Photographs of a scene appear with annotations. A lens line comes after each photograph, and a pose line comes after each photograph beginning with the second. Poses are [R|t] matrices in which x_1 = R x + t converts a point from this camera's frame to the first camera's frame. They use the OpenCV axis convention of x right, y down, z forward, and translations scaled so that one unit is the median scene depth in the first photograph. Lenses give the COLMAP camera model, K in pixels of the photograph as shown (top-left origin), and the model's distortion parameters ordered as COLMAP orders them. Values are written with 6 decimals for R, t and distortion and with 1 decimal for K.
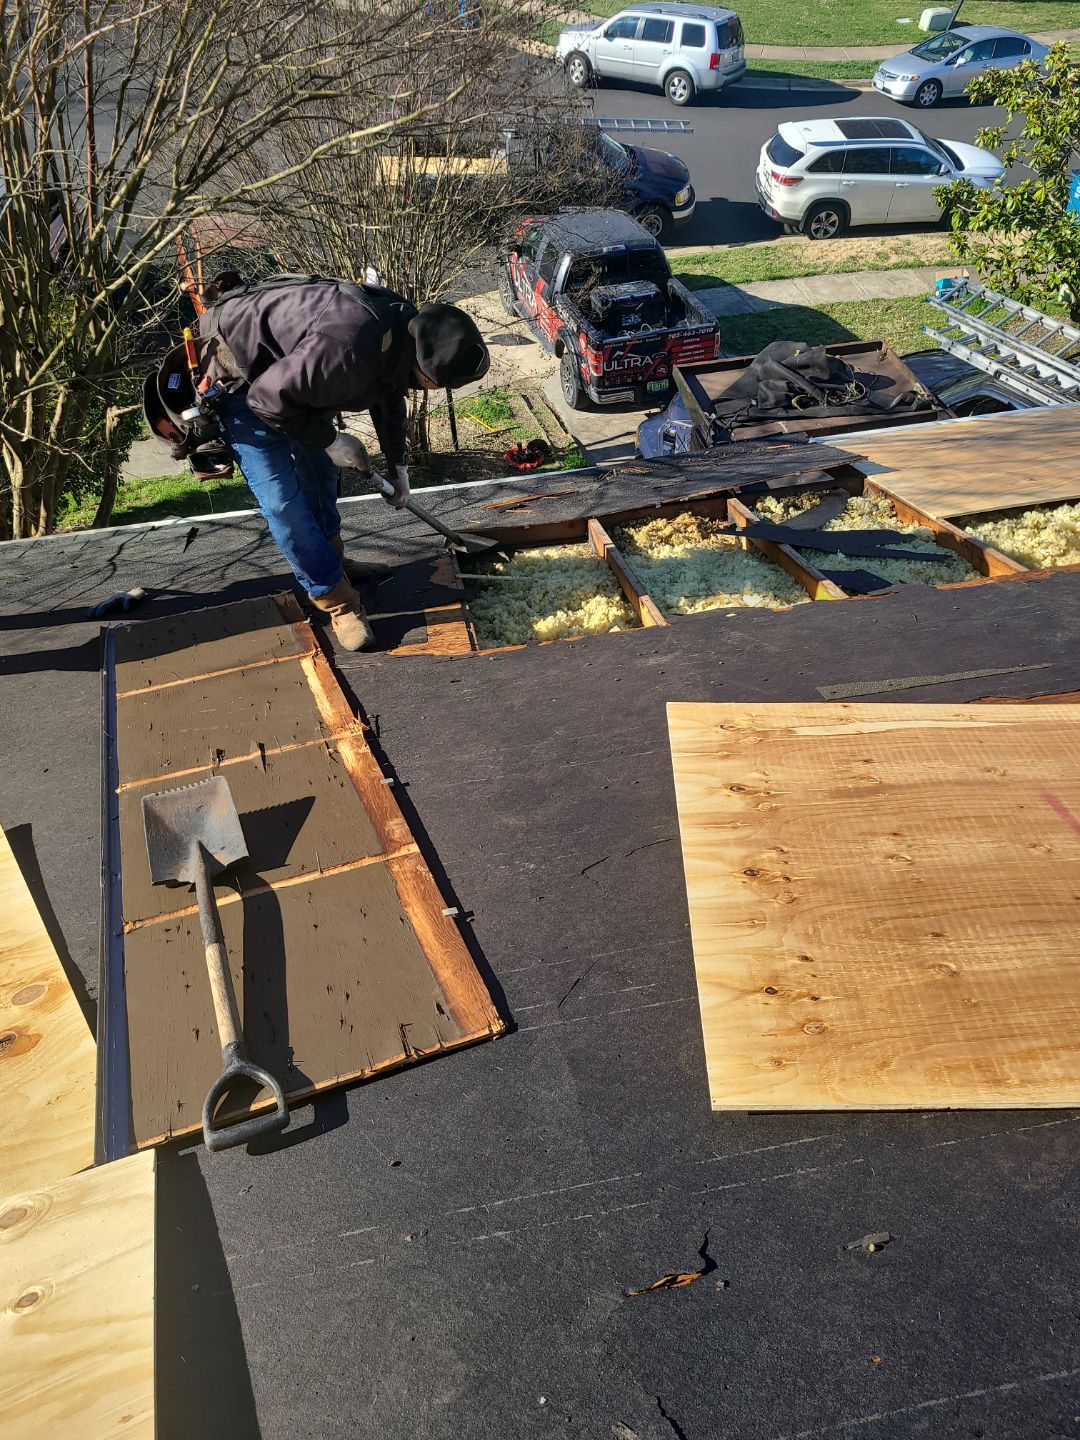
lens RADIAL K [[1019.3, 0, 553.9], [0, 1019.3, 723.1], [0, 0, 1]] dist [0.043087, -0.036896]
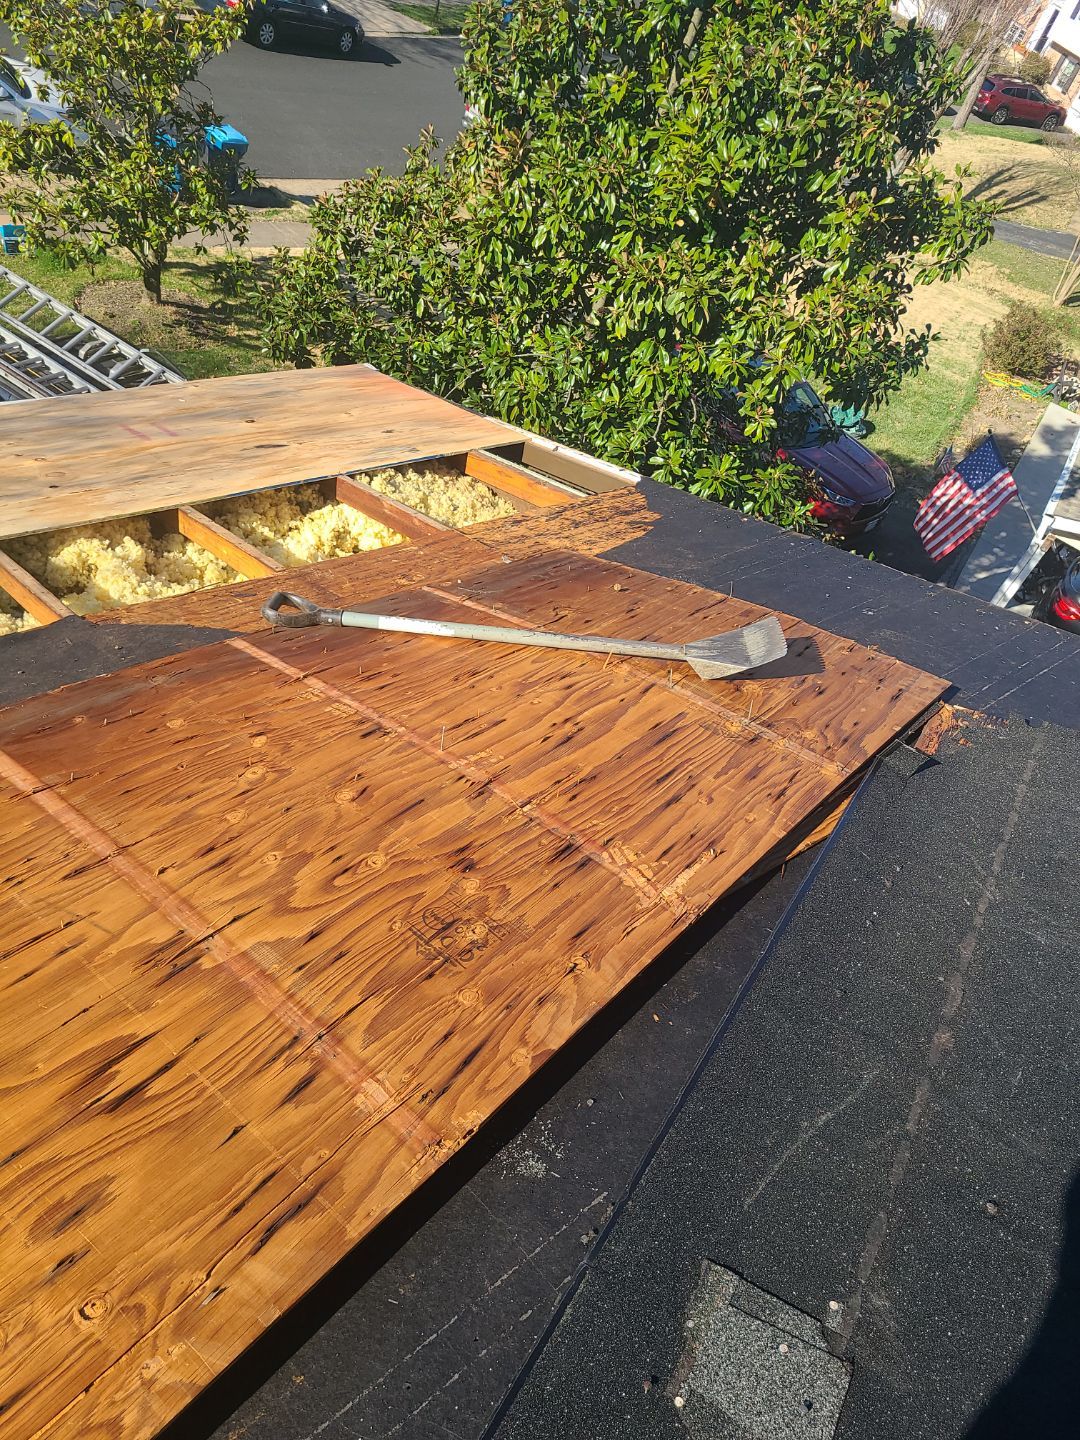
lens RADIAL K [[1019.3, 0, 494.3], [0, 1019.3, 730.7], [0, 0, 1]] dist [0.043087, -0.036896]
pose [[0.833596, -0.149739, 0.531692, 0.342149], [0.120350, 0.988666, 0.089749, -0.070739], [-0.539105, -0.010825, 0.842169, 0.081363]]
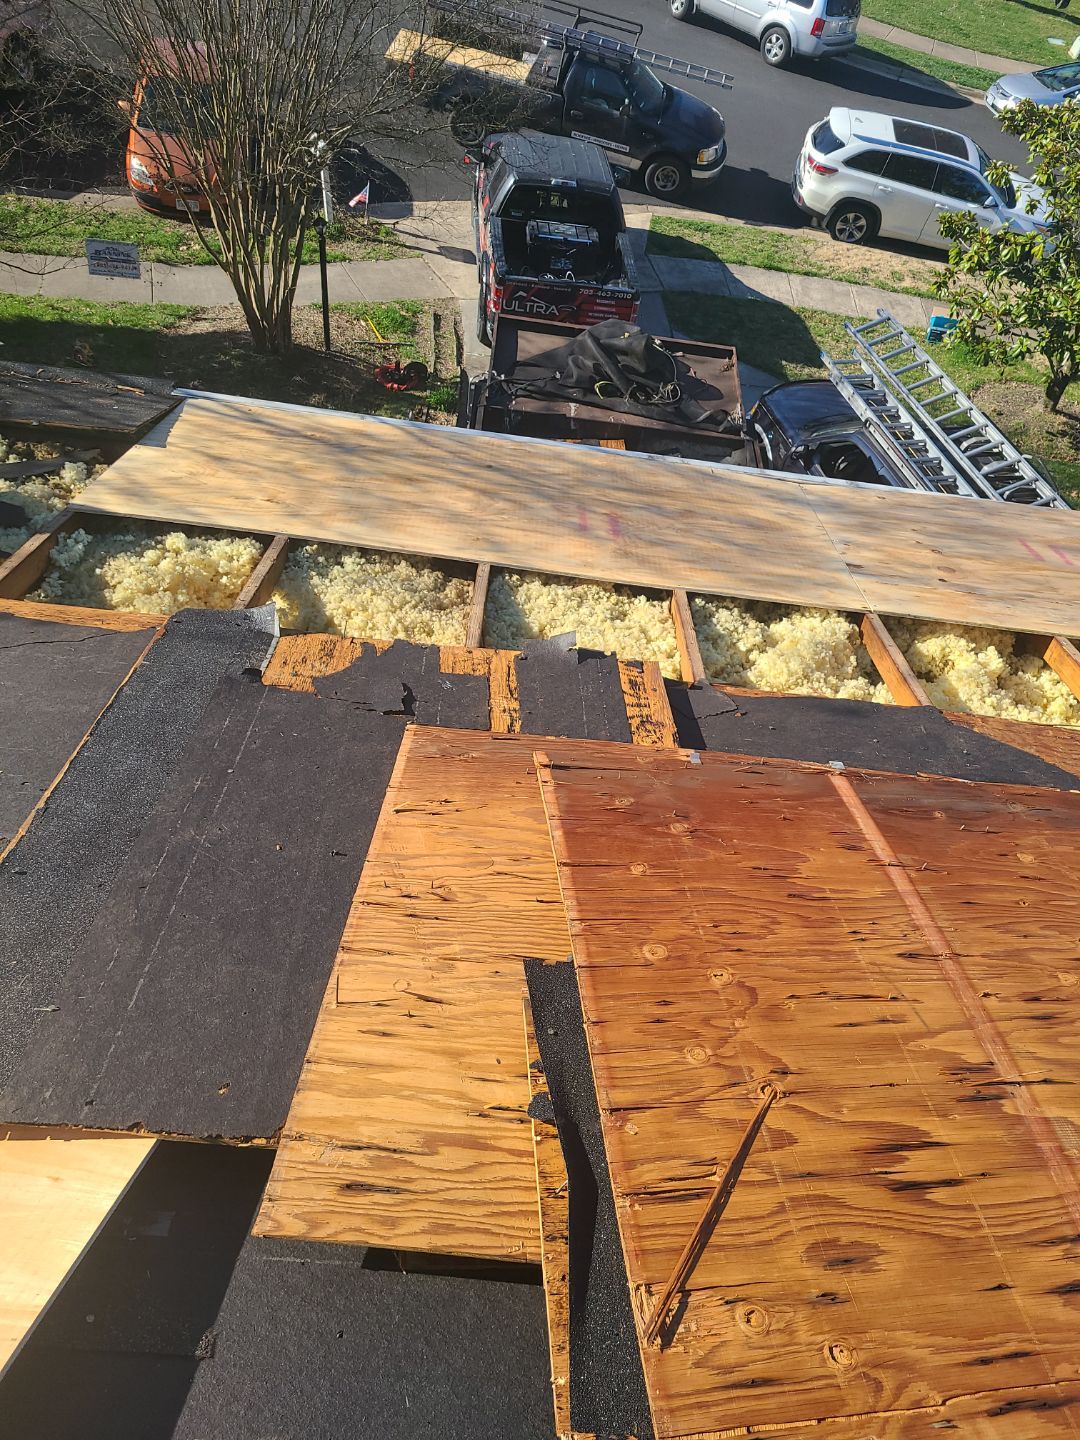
lens RADIAL K [[1038.6, 0, 570.1], [0, 1038.6, 704.8], [0, 0, 1]] dist [0.034973, -0.026989]
pose [[0.961312, 0.274402, -0.024155, 0.311484], [-0.273416, 0.961162, 0.037562, -0.073309], [0.033524, -0.029504, 0.999002, 0.076309]]
